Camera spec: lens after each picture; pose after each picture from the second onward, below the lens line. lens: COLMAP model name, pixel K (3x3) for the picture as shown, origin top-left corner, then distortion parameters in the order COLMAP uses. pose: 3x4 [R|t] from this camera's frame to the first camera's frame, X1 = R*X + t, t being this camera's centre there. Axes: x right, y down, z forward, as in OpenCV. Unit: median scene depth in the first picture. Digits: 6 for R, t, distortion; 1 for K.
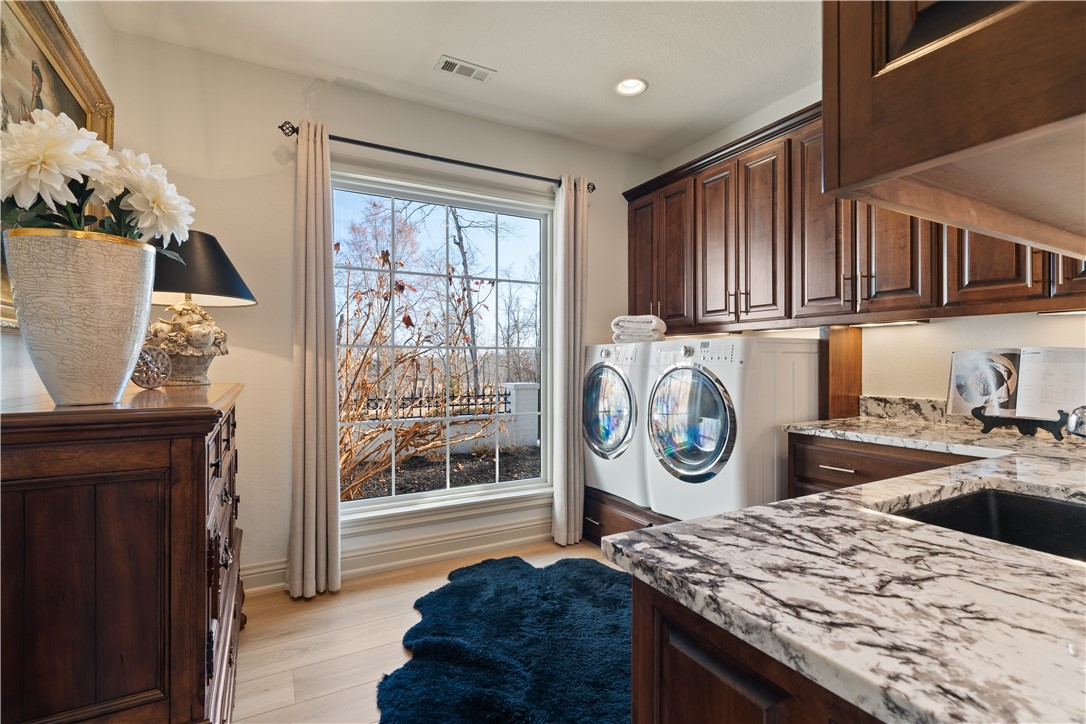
lens RADIAL K [[514.2, 0, 543.0], [0, 514.2, 362.0], [0, 0, 1]] dist [-0.000235, -0.000038]
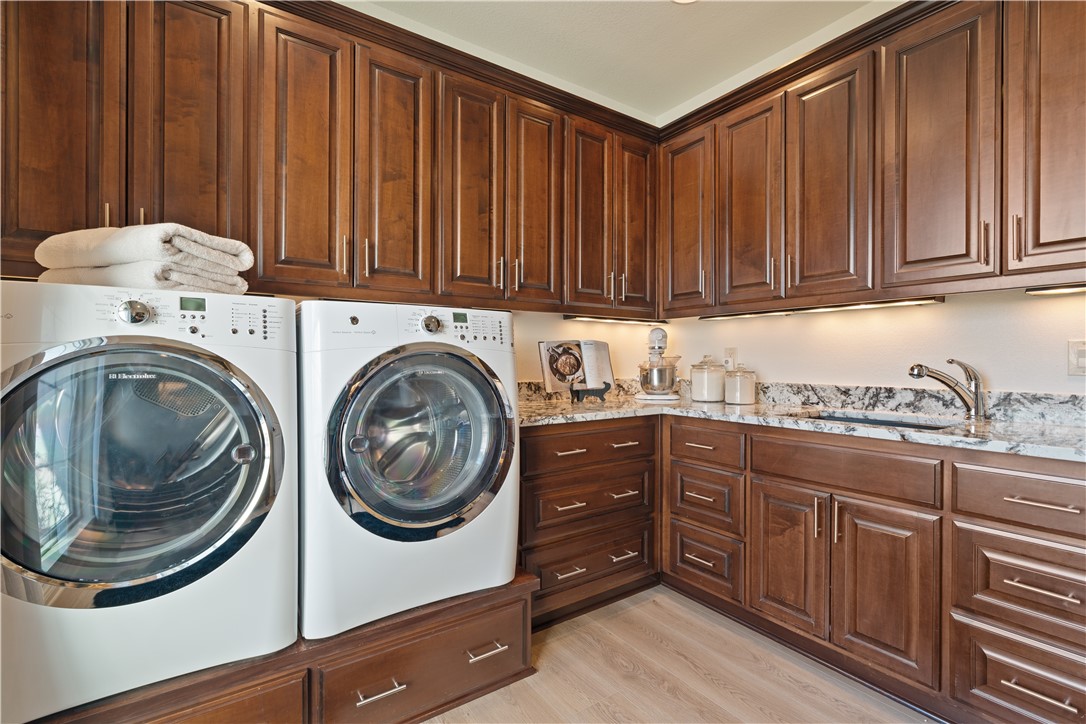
lens RADIAL K [[491.1, 0, 543.7], [0, 491.1, 357.6], [0, 0, 1]] dist [-0.006728, 0.000114]
pose [[-0.105619, 0.007236, 0.994380, -0.350960], [-0.004161, 0.999962, -0.007719, 0.024565], [-0.994398, -0.004953, -0.105585, 1.030769]]
